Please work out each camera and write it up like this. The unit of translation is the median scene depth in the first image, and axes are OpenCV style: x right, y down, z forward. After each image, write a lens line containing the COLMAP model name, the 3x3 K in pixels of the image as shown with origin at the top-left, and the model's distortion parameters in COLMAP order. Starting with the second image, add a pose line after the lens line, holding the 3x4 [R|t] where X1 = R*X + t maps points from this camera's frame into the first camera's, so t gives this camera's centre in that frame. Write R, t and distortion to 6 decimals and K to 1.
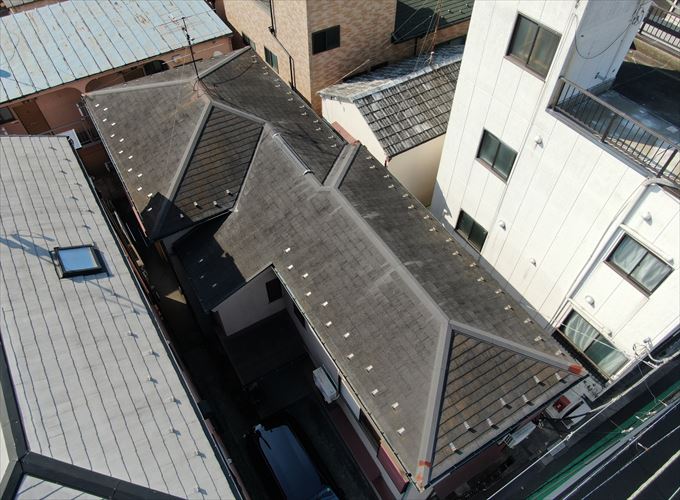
lens RADIAL K [[457.0, 0, 340.0], [0, 457.0, 250.0], [0, 0, 1]] dist [-0.032210, 0.005441]
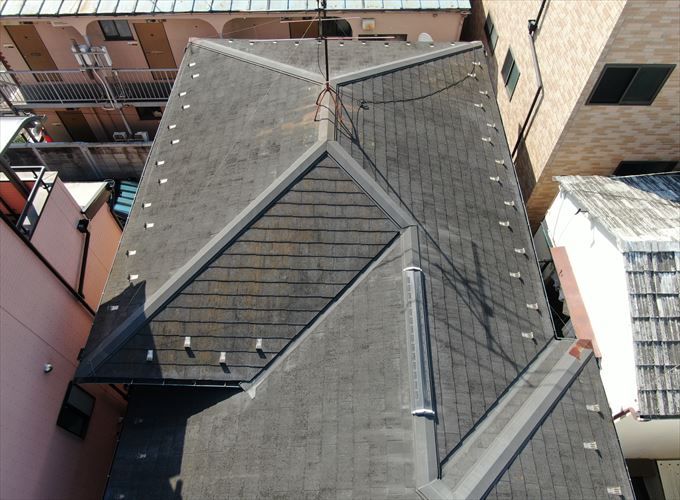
lens RADIAL K [[457.0, 0, 340.0], [0, 457.0, 250.0], [0, 0, 1]] dist [-0.032210, 0.005441]
pose [[0.832443, 0.451633, -0.321039, -0.061749], [-0.426965, 0.892094, 0.147879, -0.291114], [0.353184, 0.013972, 0.935450, 0.532032]]
